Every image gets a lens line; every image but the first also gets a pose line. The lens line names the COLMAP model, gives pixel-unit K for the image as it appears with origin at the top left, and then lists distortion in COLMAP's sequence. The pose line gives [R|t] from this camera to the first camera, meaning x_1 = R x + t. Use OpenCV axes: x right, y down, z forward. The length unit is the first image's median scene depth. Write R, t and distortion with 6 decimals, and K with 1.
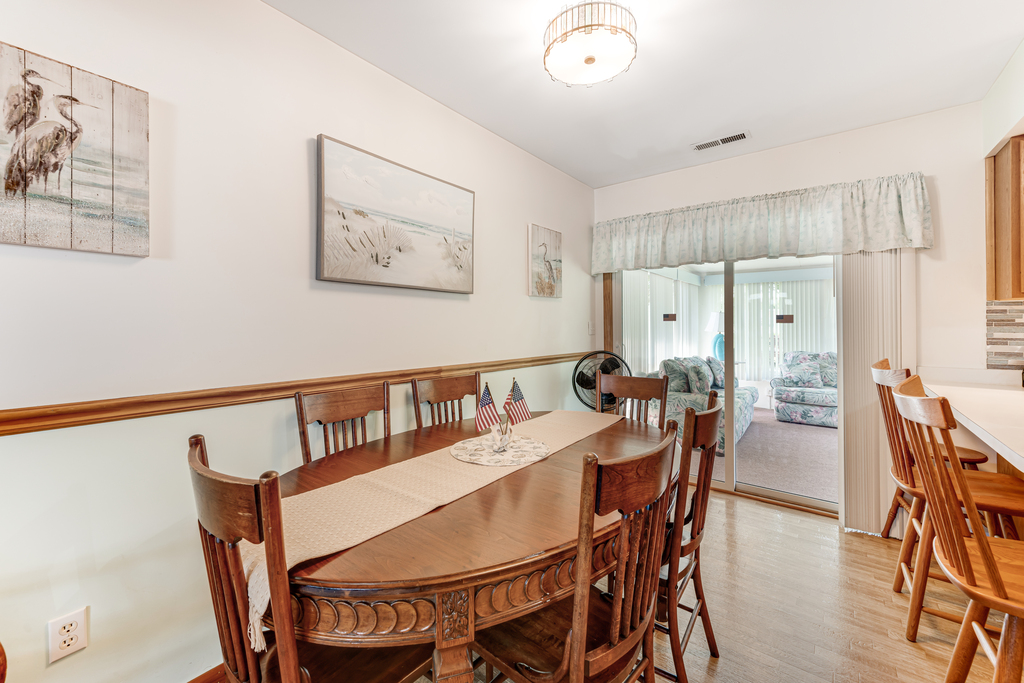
lens RADIAL K [[410.8, 0, 511.0], [0, 410.8, 322.4], [0, 0, 1]] dist [-0.000187, 0.000097]
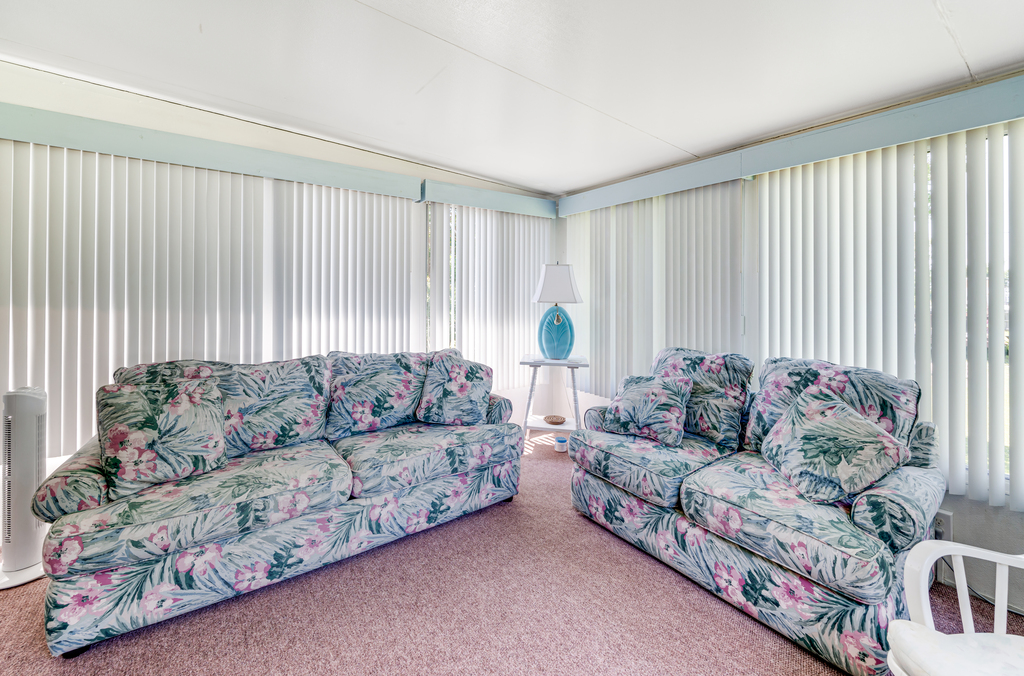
lens RADIAL K [[422.6, 0, 513.3], [0, 422.6, 294.2], [0, 0, 1]] dist [-0.000880, -0.000046]
pose [[0.956927, 0.011220, -0.290113, 0.727779], [-0.010896, 0.999937, 0.002731, 0.014219], [0.290125, 0.000548, 0.956988, 0.569680]]
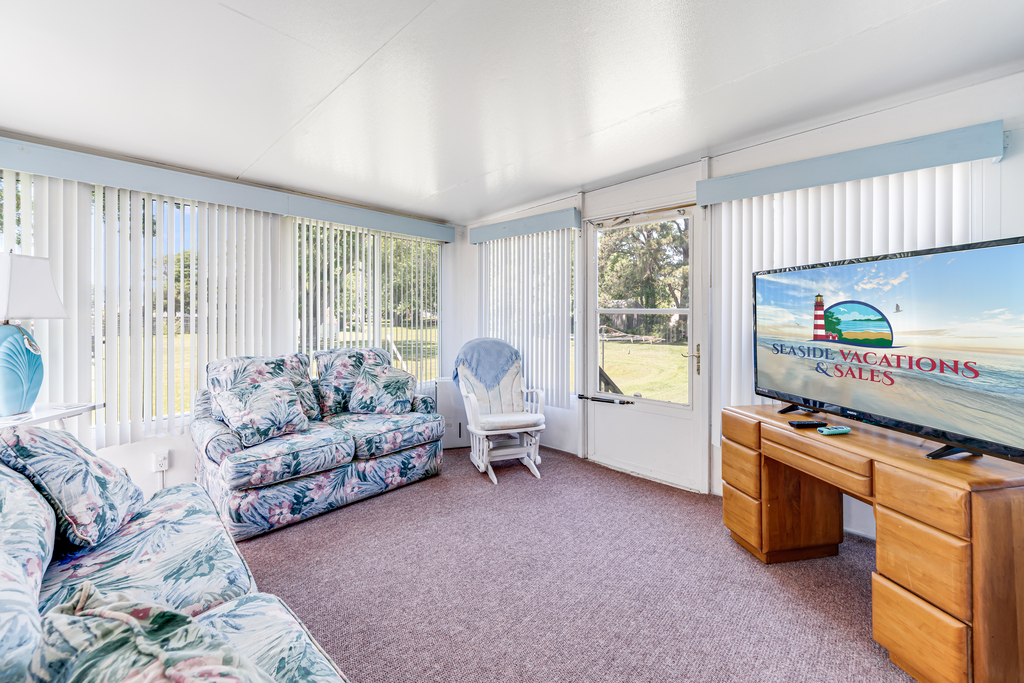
lens RADIAL K [[414.5, 0, 511.9], [0, 414.5, 314.4], [0, 0, 1]] dist [-0.011595, 0.000012]
pose [[0.081172, -0.003280, 0.996695, 0.288074], [-0.010088, 0.999941, 0.004112, 0.018179], [-0.996649, -0.010388, 0.081134, 0.723995]]
